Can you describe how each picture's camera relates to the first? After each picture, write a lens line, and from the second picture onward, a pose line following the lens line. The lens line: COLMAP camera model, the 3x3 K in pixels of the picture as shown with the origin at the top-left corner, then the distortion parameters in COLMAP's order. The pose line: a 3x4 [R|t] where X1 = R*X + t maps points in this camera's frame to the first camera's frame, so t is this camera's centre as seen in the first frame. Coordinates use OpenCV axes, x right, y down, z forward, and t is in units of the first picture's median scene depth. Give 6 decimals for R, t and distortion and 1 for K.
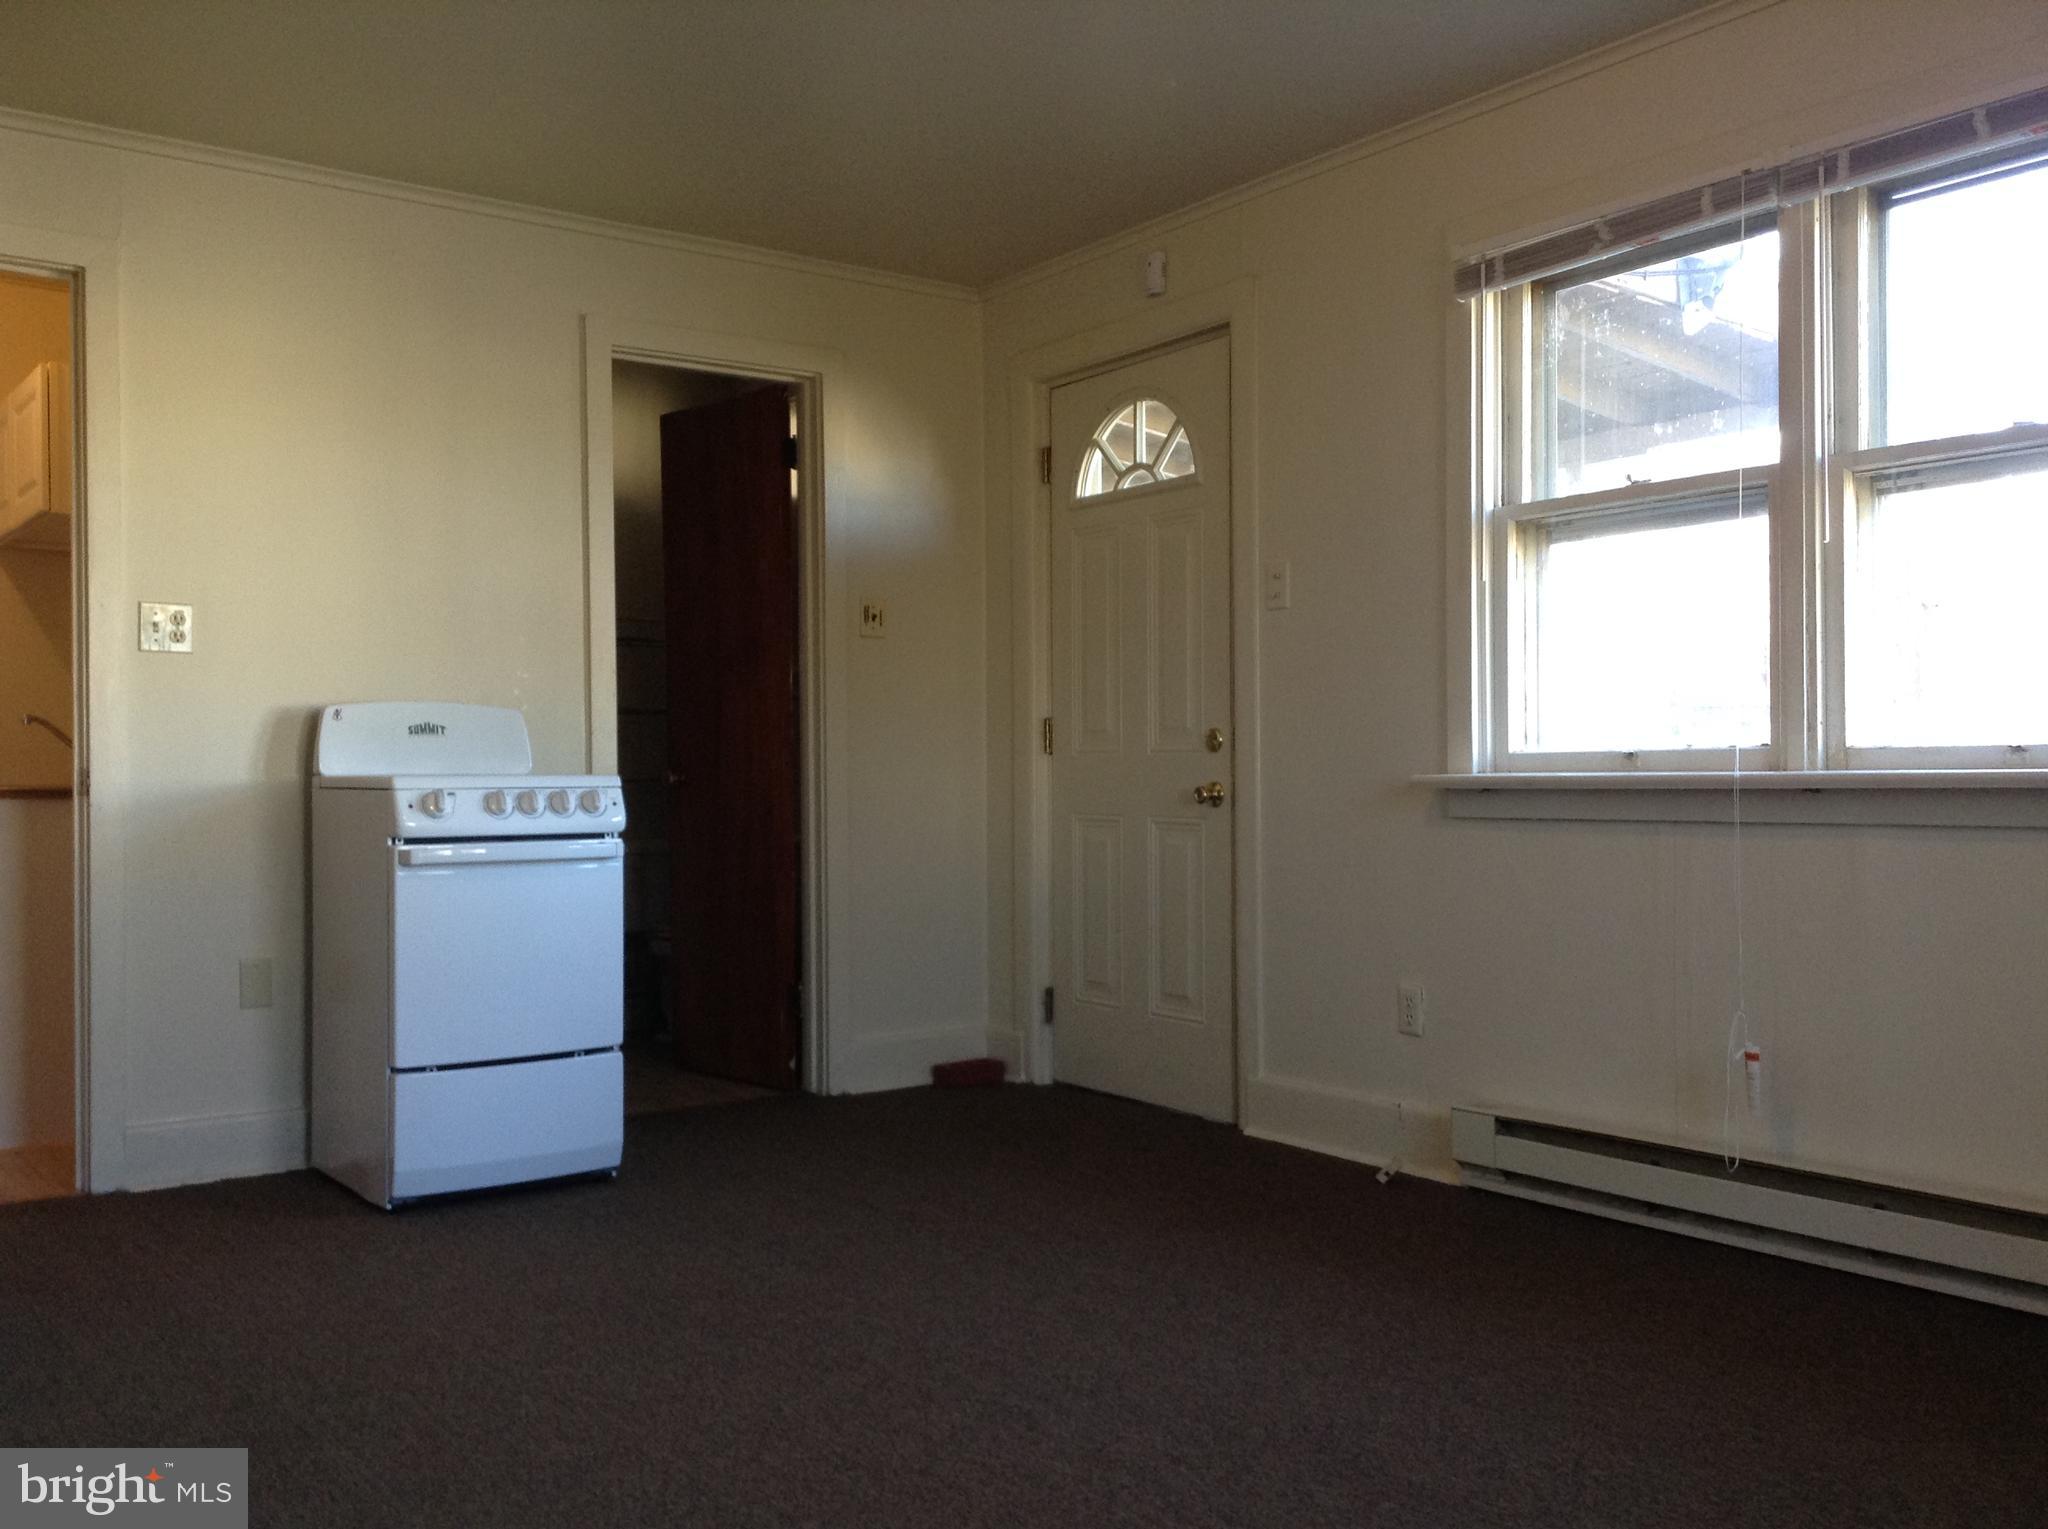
lens RADIAL K [[1909.4, 0, 1024.0], [0, 1909.4, 764.5], [0, 0, 1]] dist [0.003132, 0.136714]
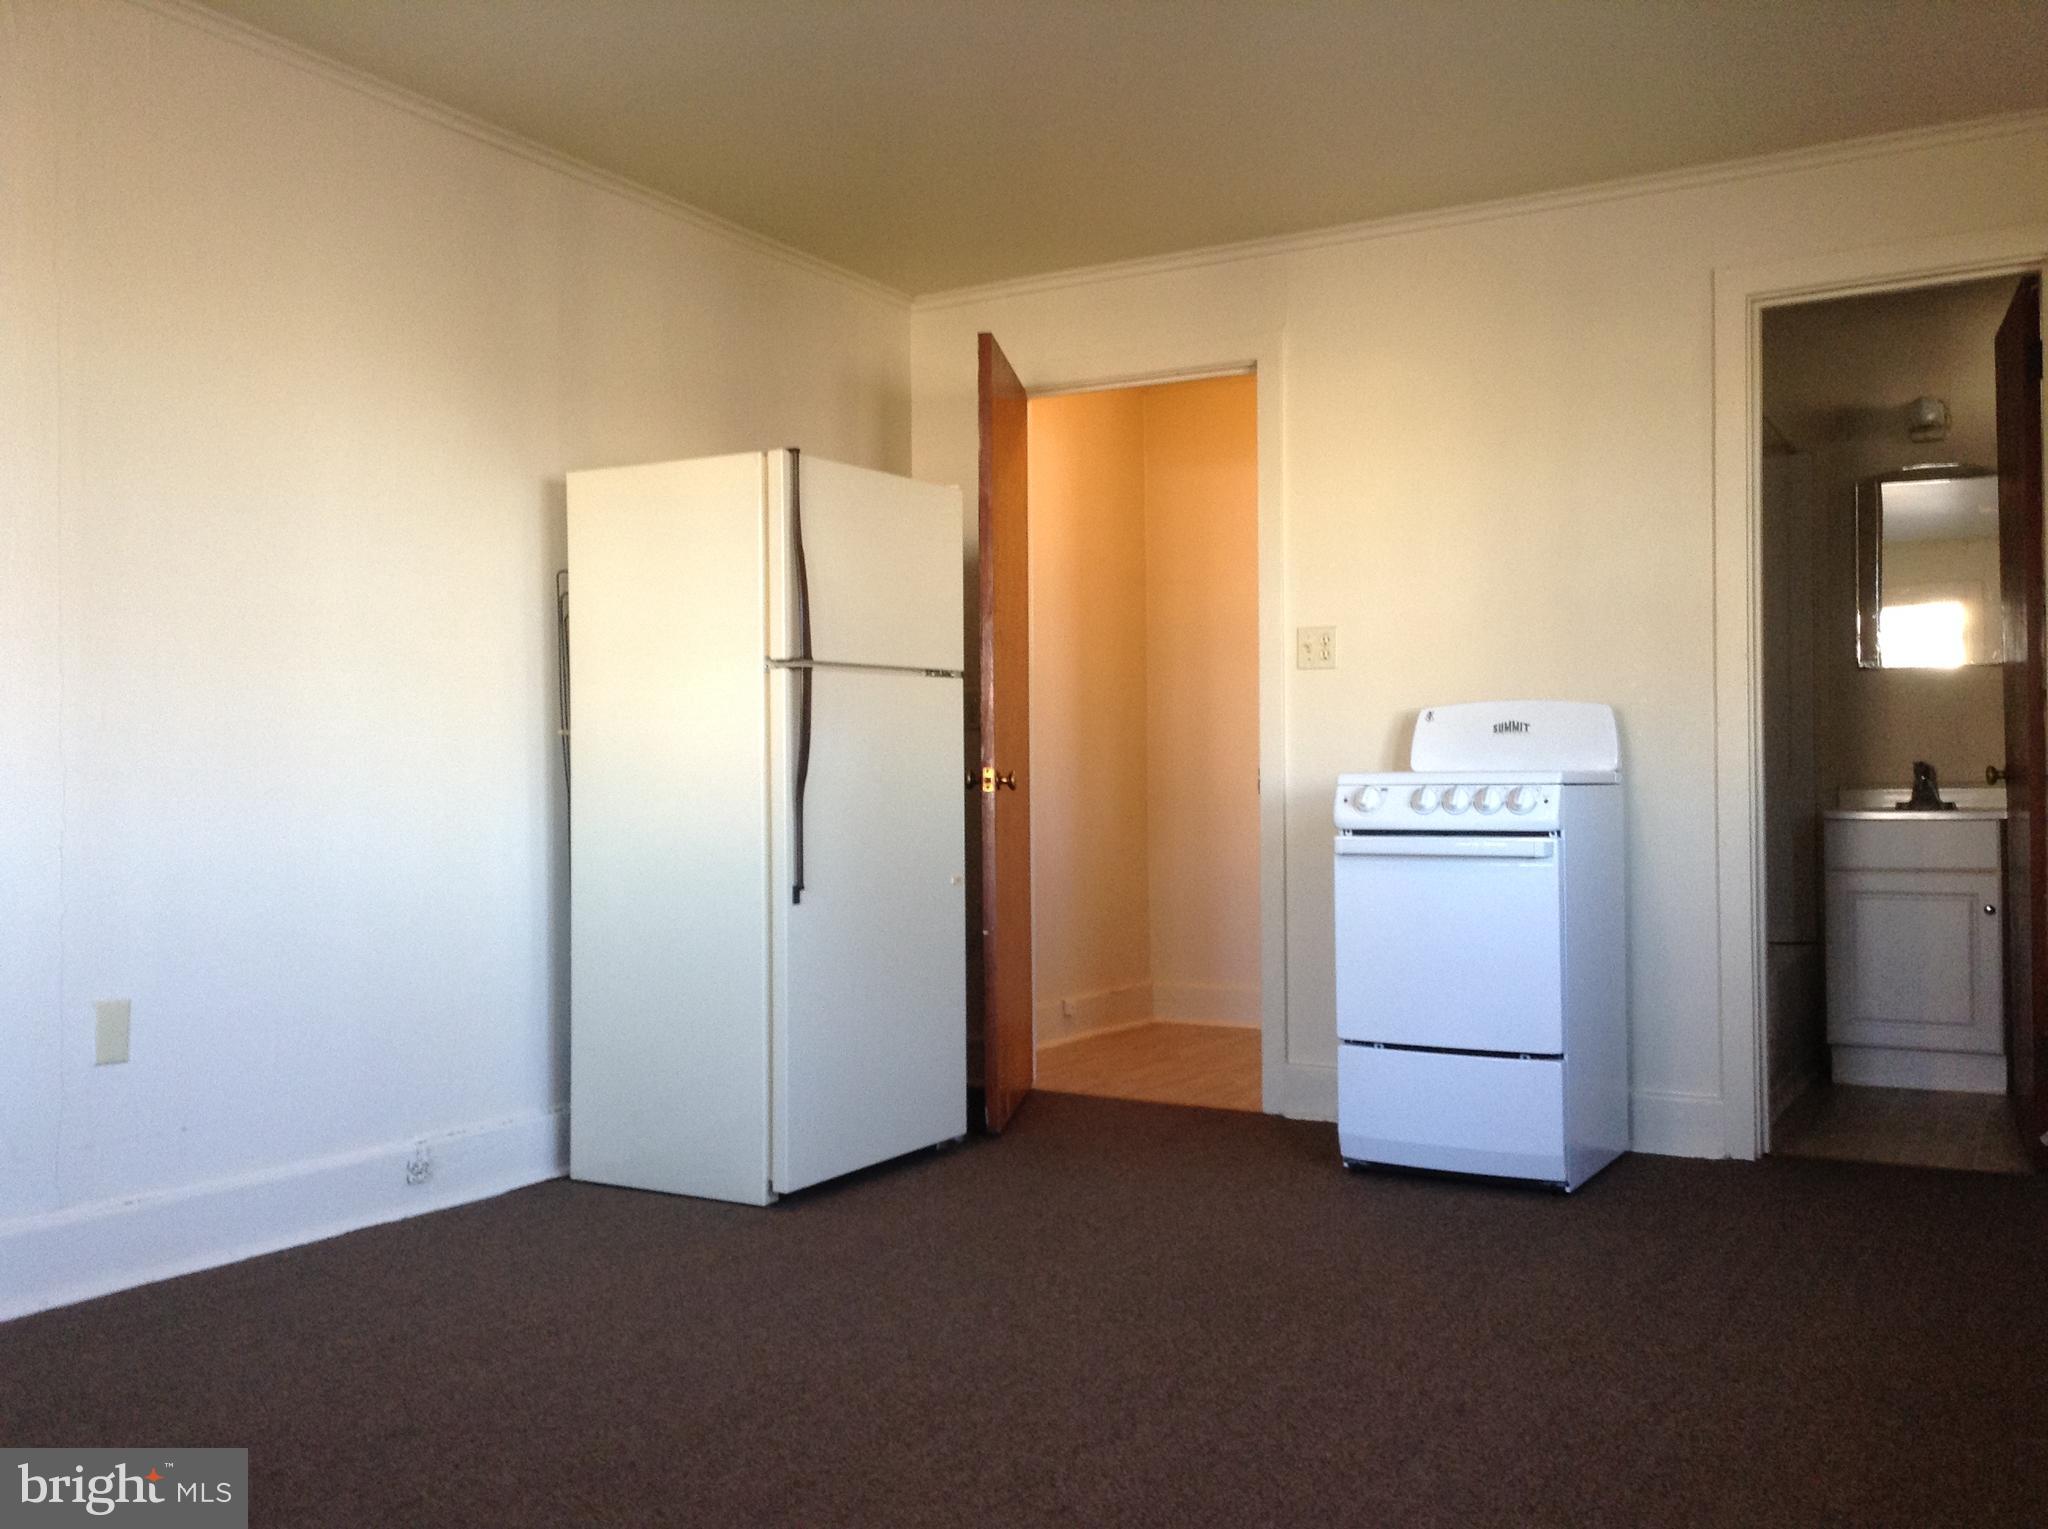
lens RADIAL K [[1878.8, 0, 1023.6], [0, 1878.8, 802.0], [0, 0, 1]] dist [0.000025, -0.002220]
pose [[0.389406, 0.011040, -0.921000, 0.549169], [0.010153, 0.999816, 0.016277, 0.002917], [0.921010, -0.015689, 0.389223, 0.388157]]
